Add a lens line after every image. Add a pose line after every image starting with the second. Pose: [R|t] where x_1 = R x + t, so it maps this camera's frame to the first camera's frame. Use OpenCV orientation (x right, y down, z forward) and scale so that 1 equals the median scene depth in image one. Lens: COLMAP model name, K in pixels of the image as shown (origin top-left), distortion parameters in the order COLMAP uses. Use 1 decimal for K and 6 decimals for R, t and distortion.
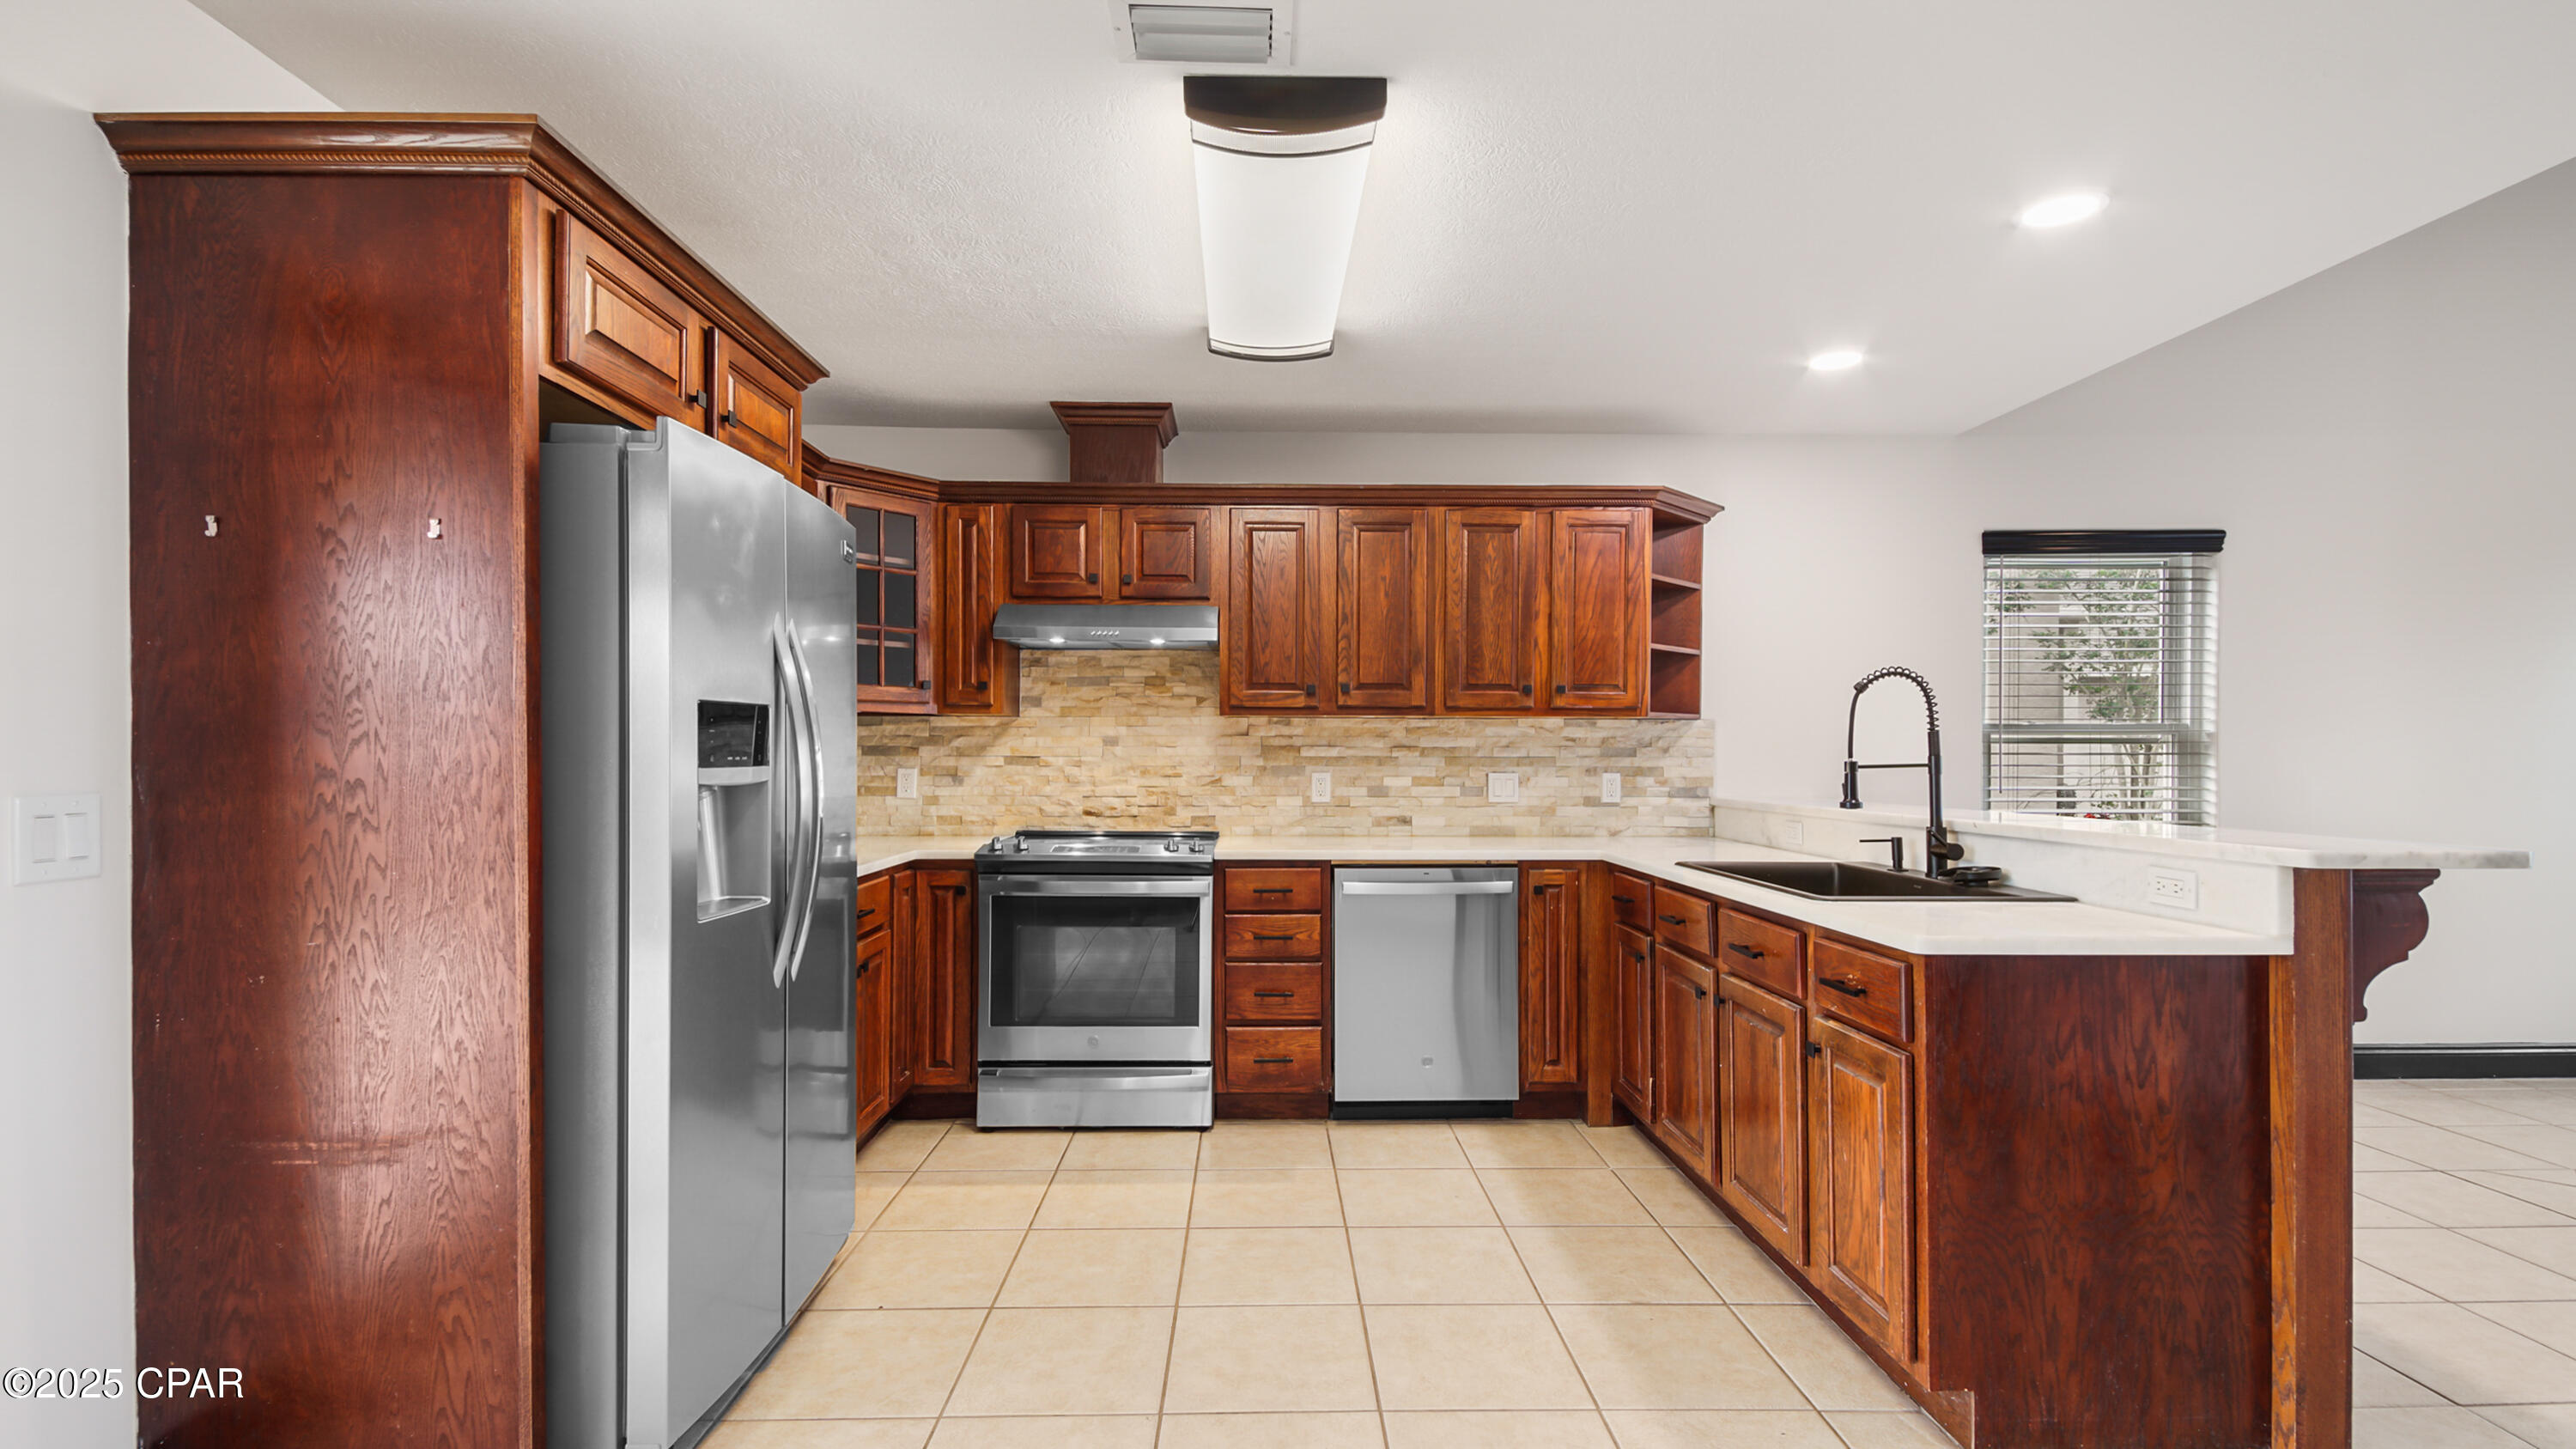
lens RADIAL K [[1066.5, 0, 1284.6], [0, 1066.5, 747.1], [0, 0, 1]] dist [-0.012756, -0.000427]
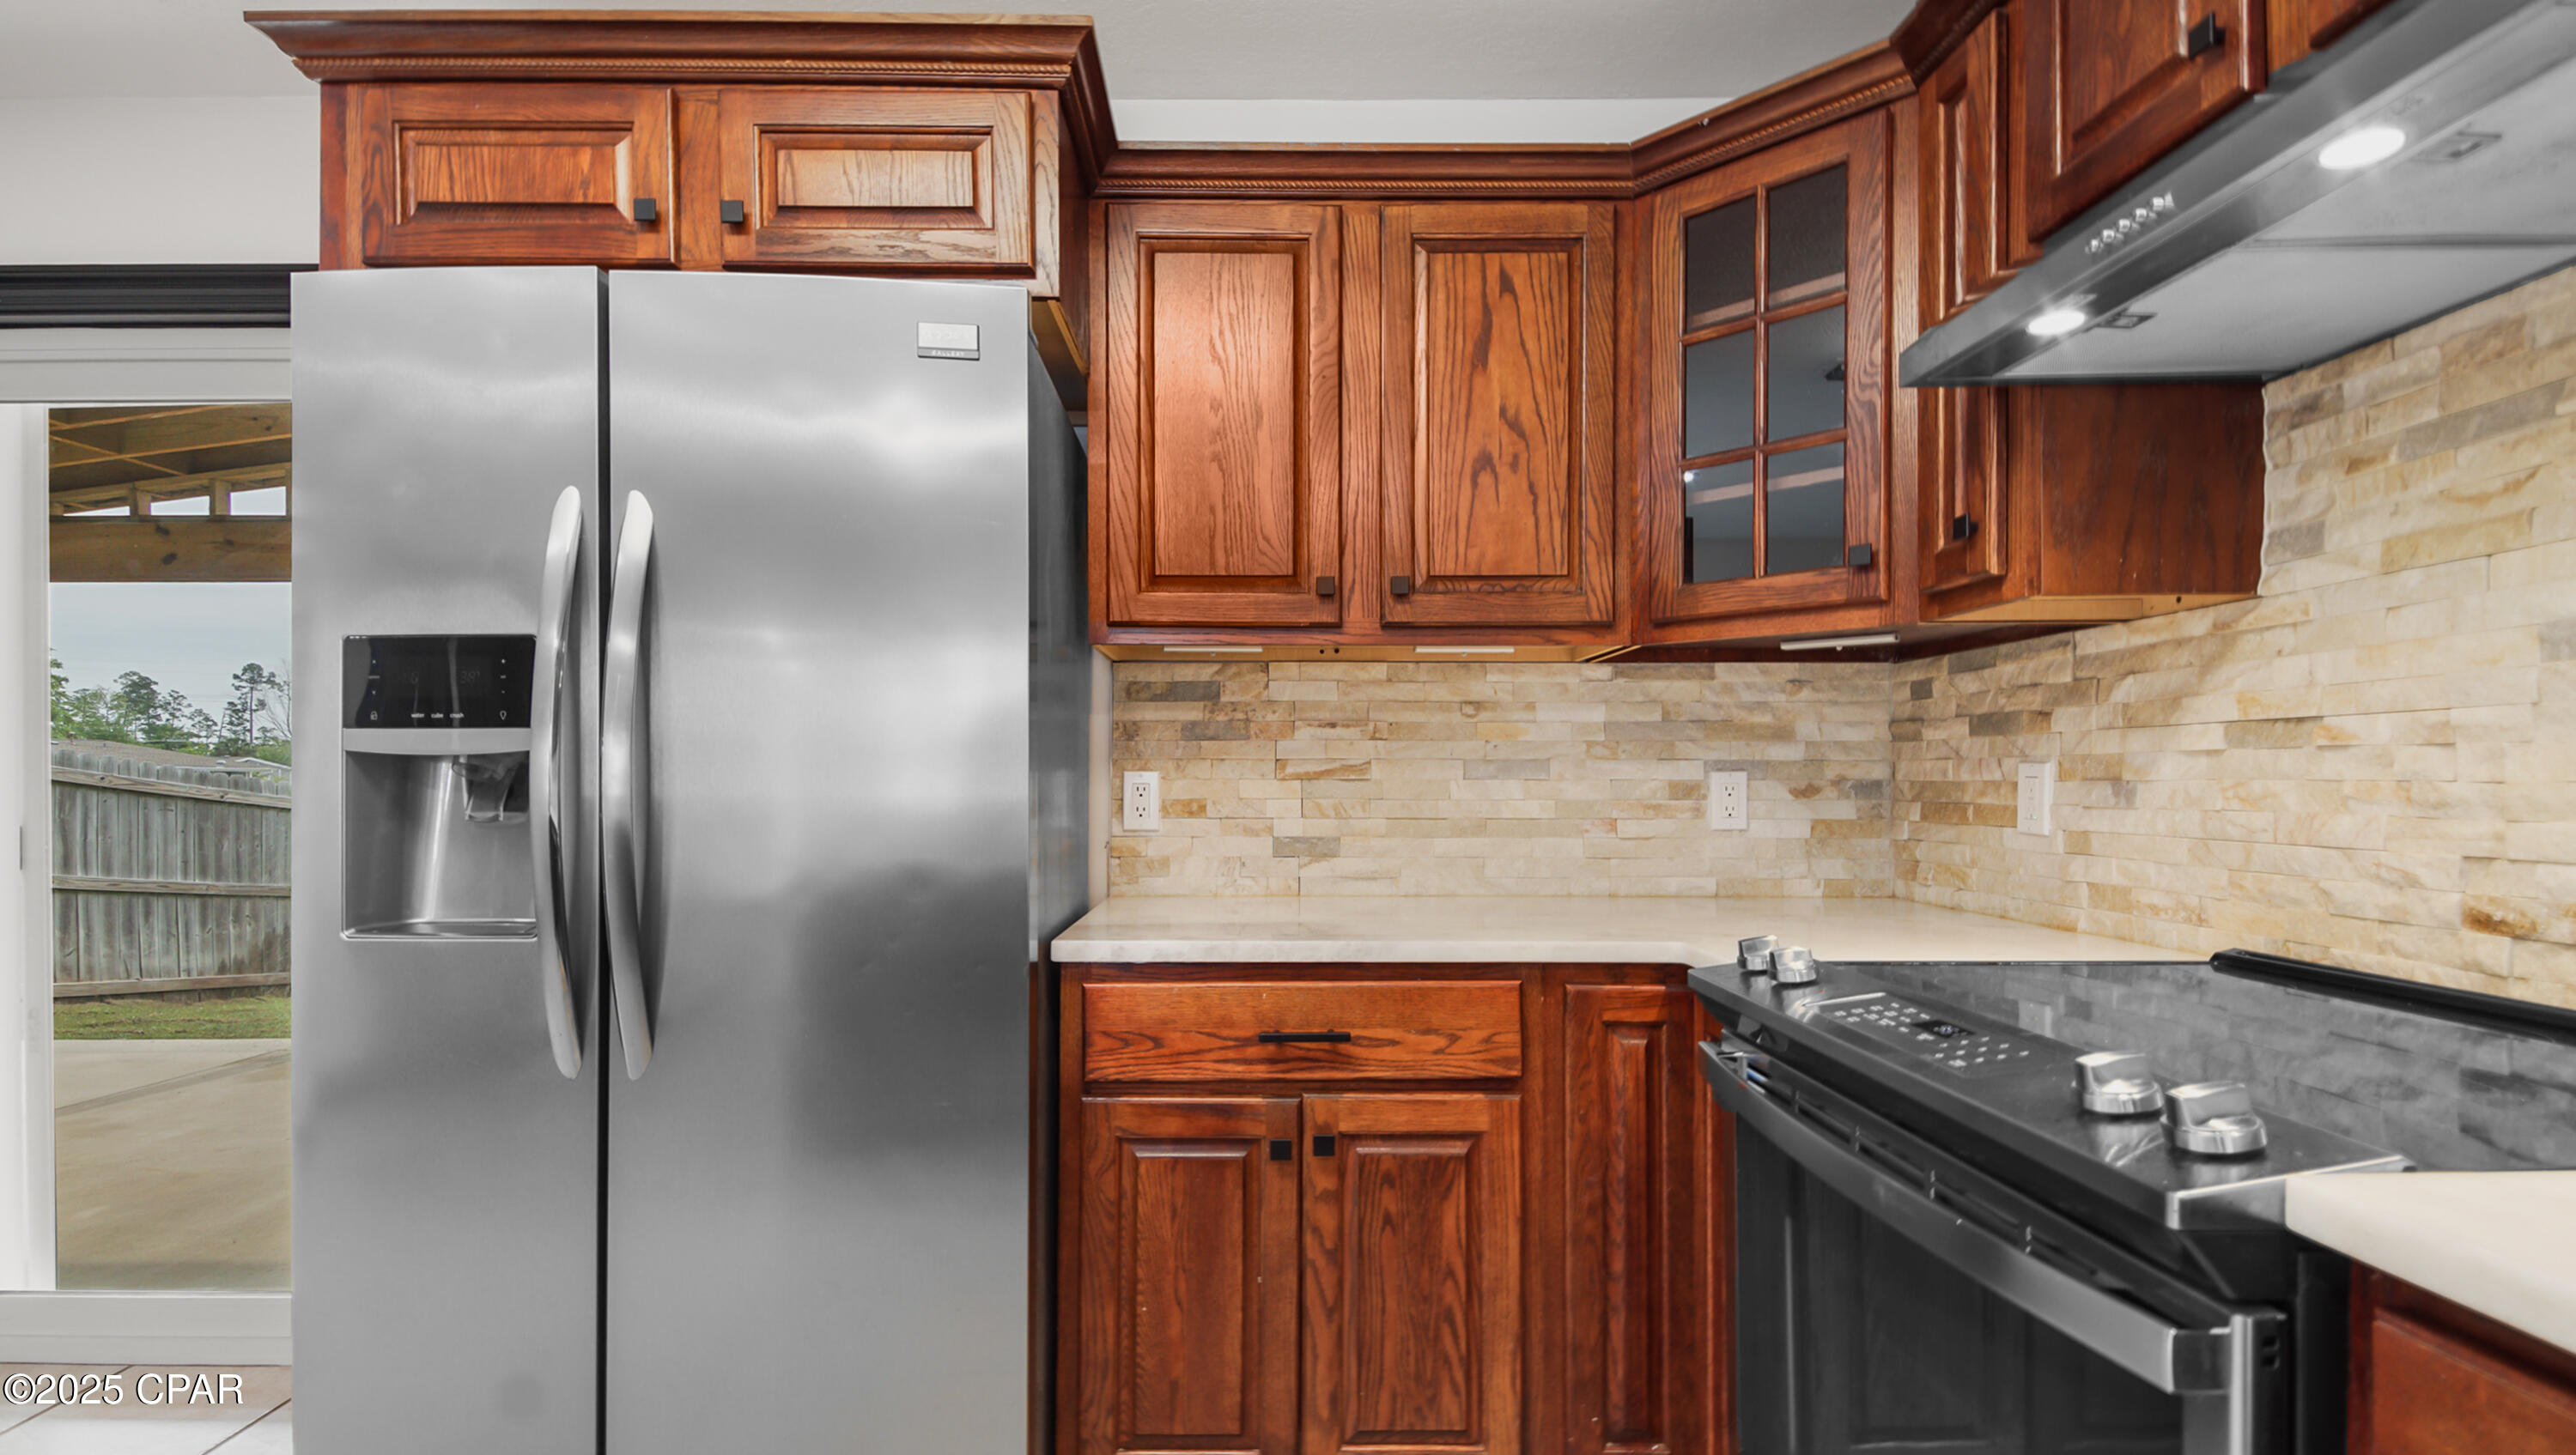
lens RADIAL K [[1192.7, 0, 1254.6], [0, 1192.7, 781.2], [0, 0, 1]] dist [0.001283, -0.000067]
pose [[-0.026314, -0.002063, -0.999652, 0.127955], [0.005763, 0.999981, -0.002216, 0.028123], [0.999637, -0.005819, -0.026302, 0.760245]]
